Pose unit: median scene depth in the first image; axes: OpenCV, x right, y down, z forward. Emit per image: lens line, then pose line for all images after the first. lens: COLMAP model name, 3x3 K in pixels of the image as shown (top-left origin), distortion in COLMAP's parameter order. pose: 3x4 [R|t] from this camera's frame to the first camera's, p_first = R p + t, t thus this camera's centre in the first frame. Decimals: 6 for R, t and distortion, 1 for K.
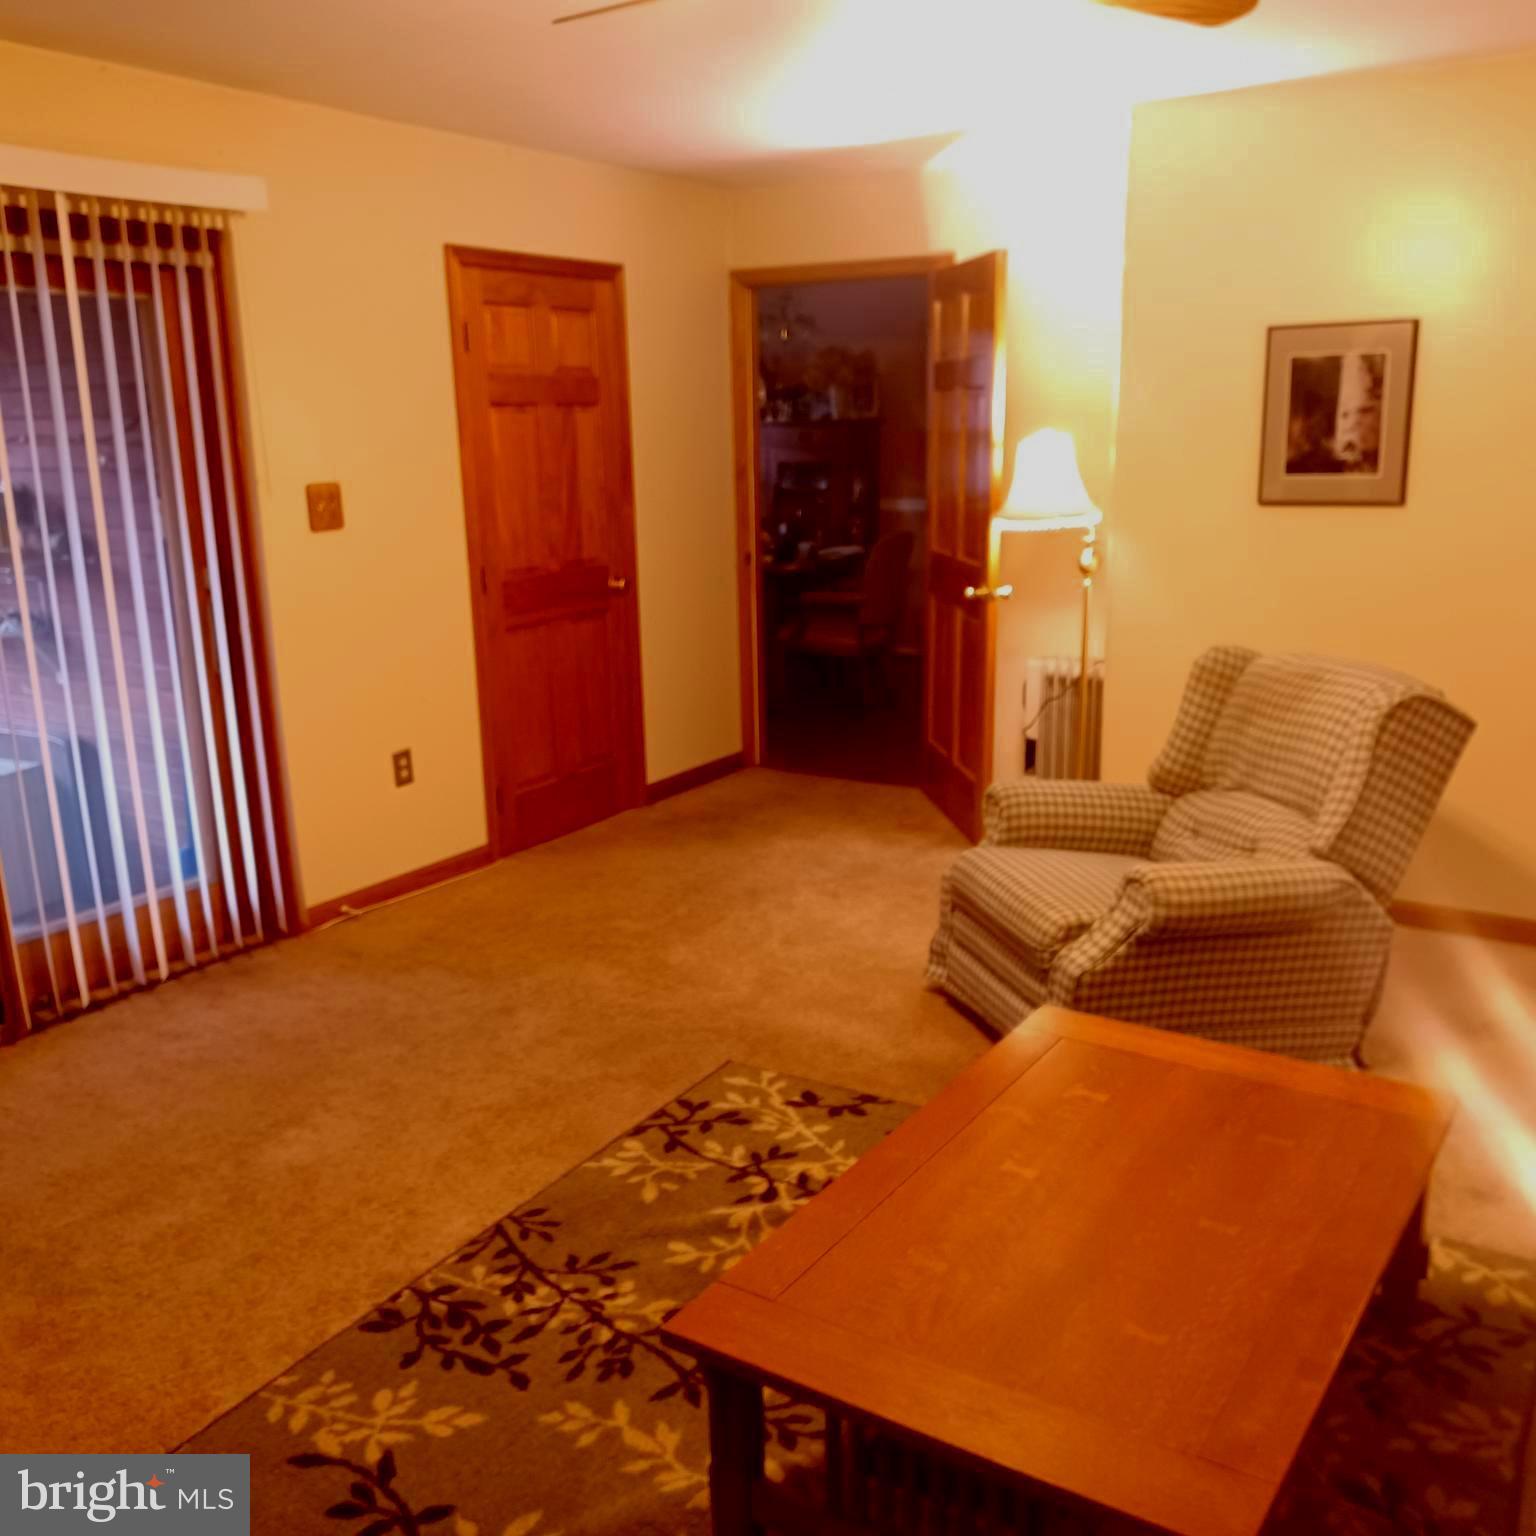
lens RADIAL K [[1500.5, 0, 769.2], [0, 1500.5, 774.8], [0, 0, 1]] dist [0.126669, -0.235149]
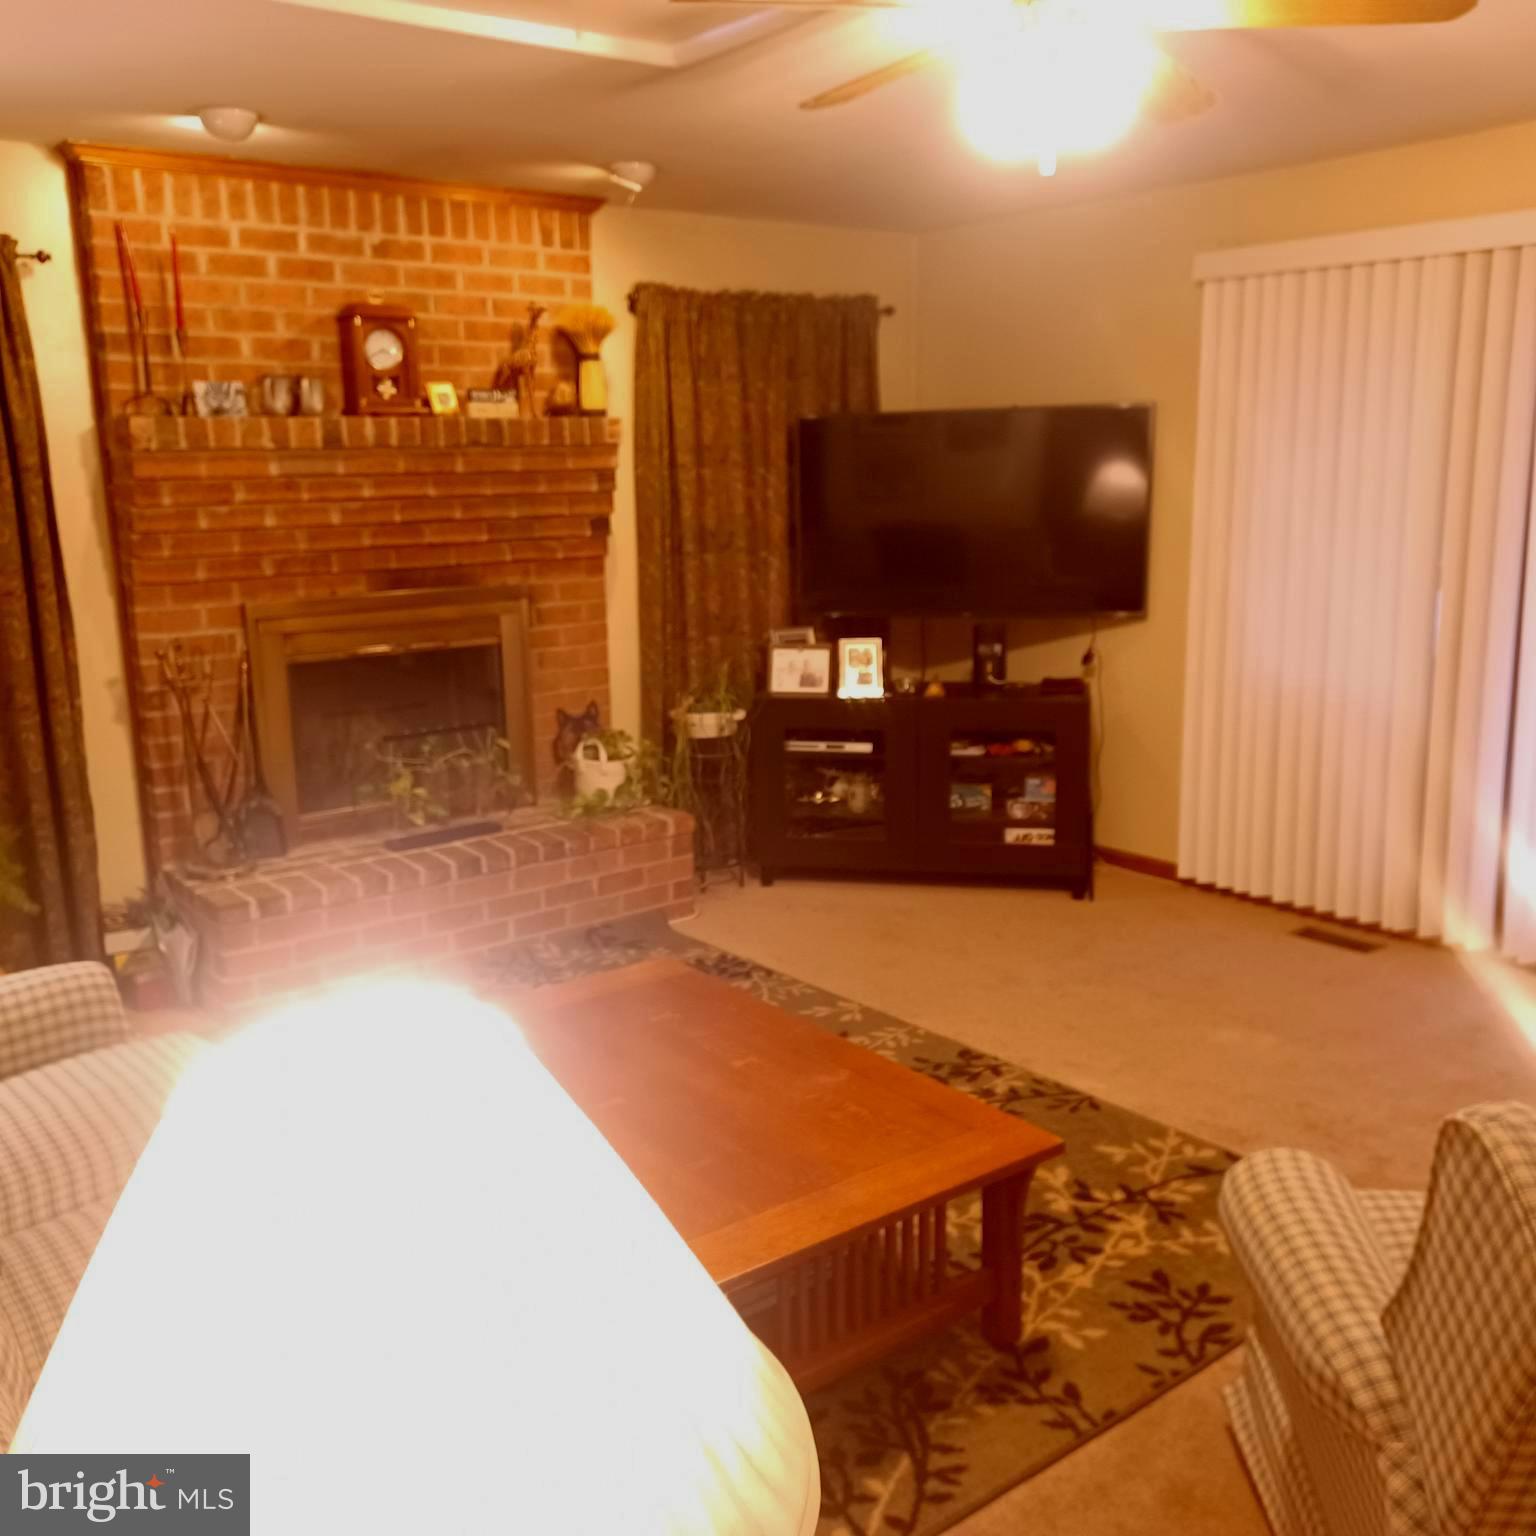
lens RADIAL K [[1500.5, 0, 769.2], [0, 1500.5, 774.8], [0, 0, 1]] dist [0.126669, -0.235149]
pose [[-0.343853, 0.217675, -0.913446, 0.880166], [-0.201286, 0.933064, 0.298121, -0.239655], [0.917196, 0.286373, -0.277021, 0.910952]]
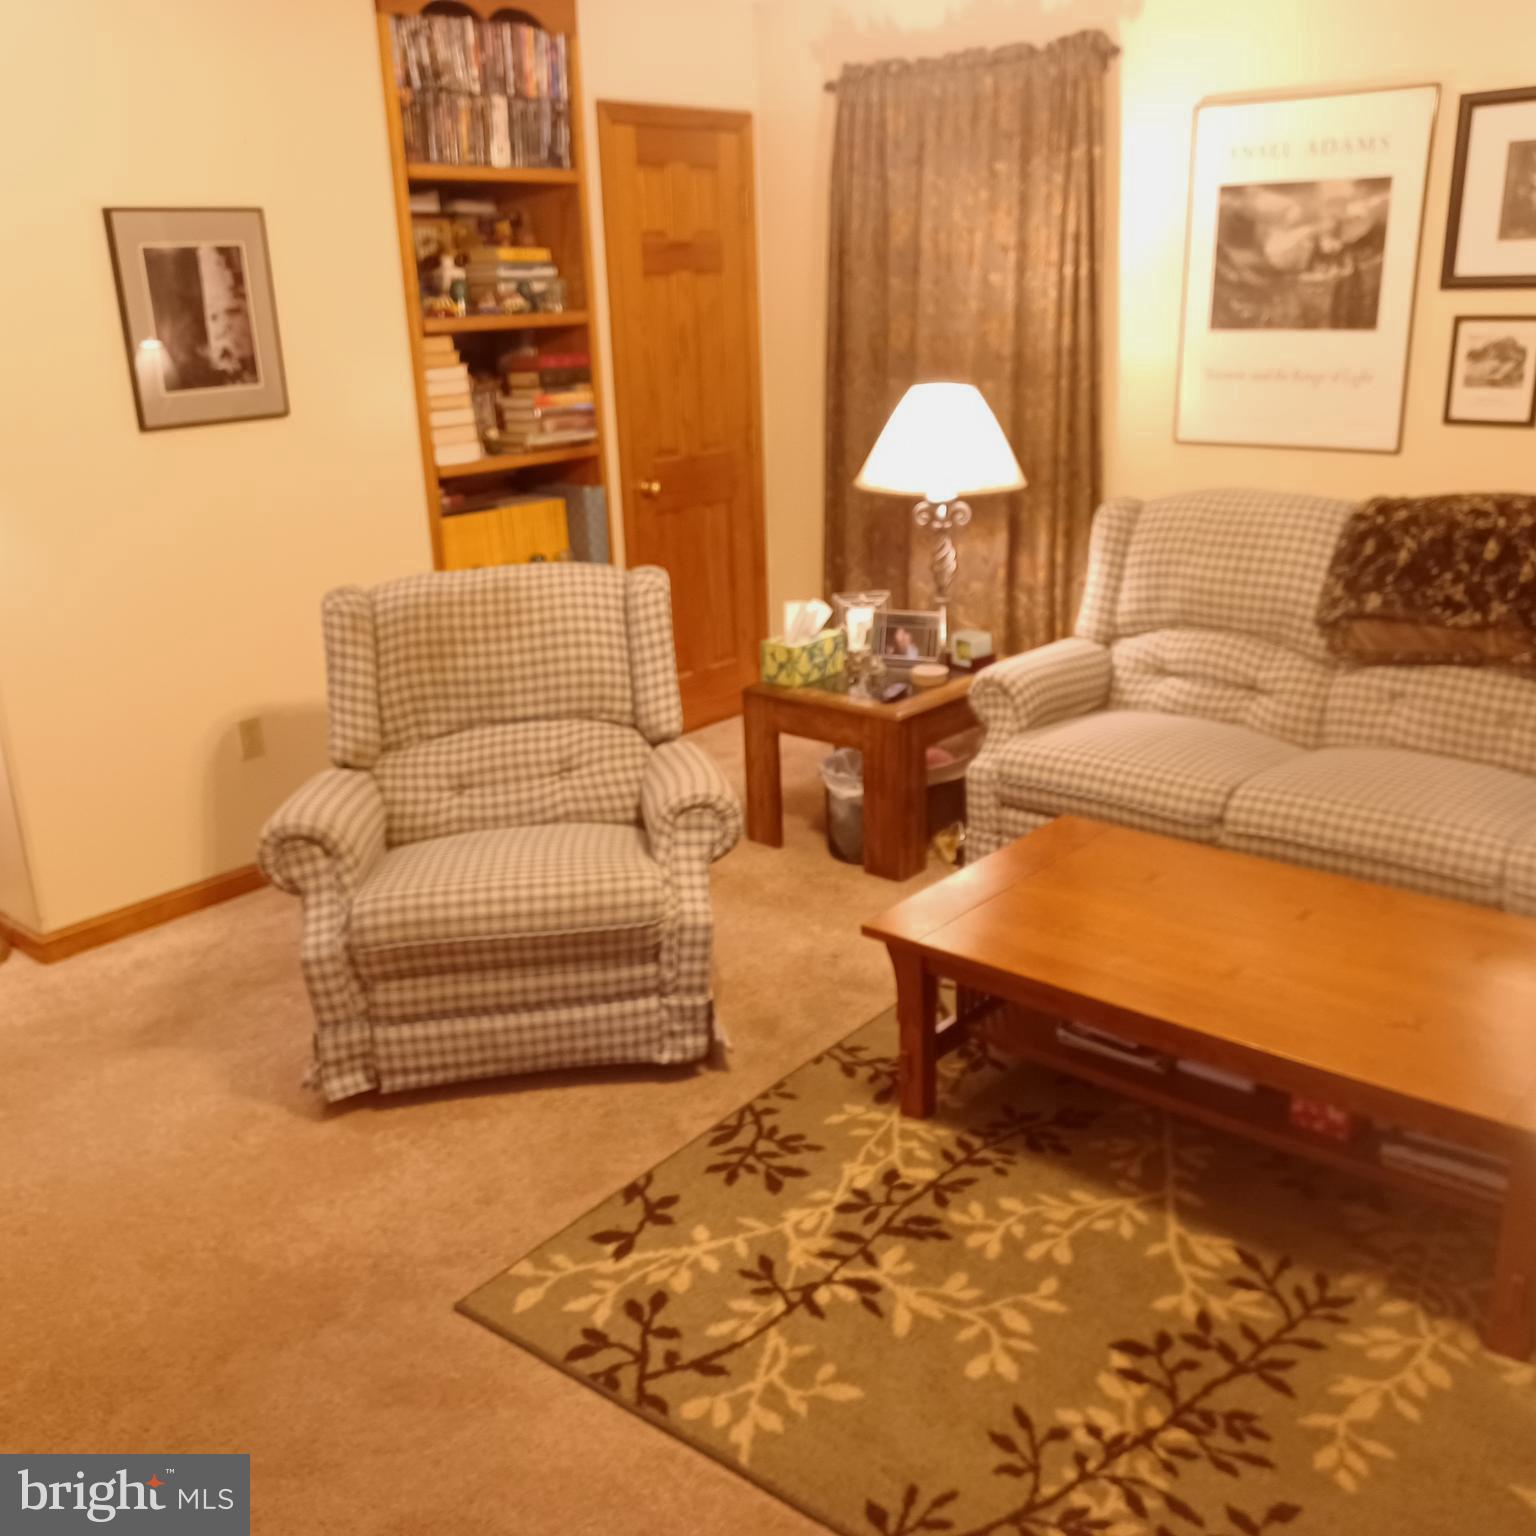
lens RADIAL K [[1500.5, 0, 769.2], [0, 1500.5, 774.8], [0, 0, 1]] dist [0.126669, -0.235149]
pose [[0.129772, -0.298989, 0.945391, -0.618044], [0.264230, 0.929404, 0.257663, -0.173654], [-0.955689, 0.216363, 0.199613, 0.750860]]
